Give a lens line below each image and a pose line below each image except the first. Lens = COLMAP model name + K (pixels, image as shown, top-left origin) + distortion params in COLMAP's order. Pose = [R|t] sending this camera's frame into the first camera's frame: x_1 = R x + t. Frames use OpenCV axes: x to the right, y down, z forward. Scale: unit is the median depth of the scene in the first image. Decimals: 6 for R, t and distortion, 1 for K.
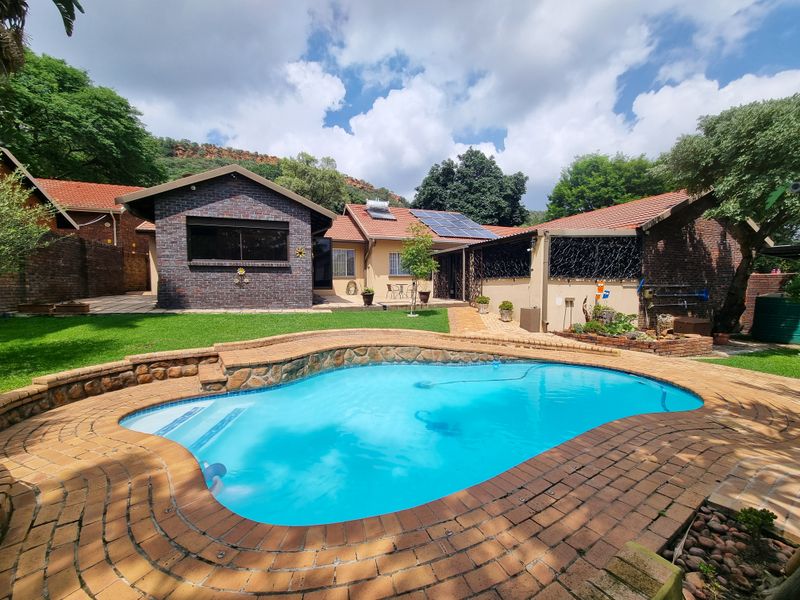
lens RADIAL K [[324.2, 0, 400.9], [0, 324.2, 300.3], [0, 0, 1]] dist [-0.000645, 0.000257]
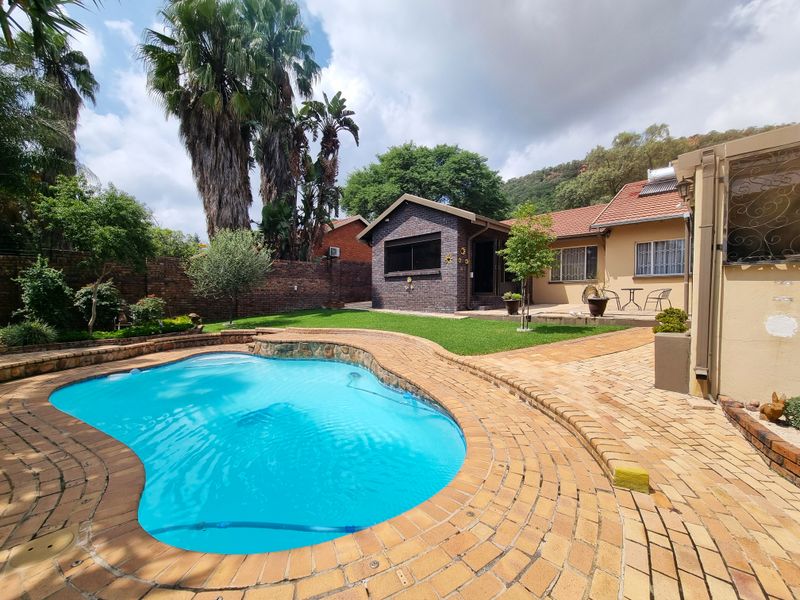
lens RADIAL K [[324.2, 0, 400.5], [0, 324.2, 301.1], [0, 0, 1]] dist [-0.000645, 0.000257]
pose [[0.447279, 0.016869, -0.894235, 0.583427], [-0.041849, 0.999122, -0.002085, -0.005211], [0.893415, 0.038355, 0.447592, 0.431551]]
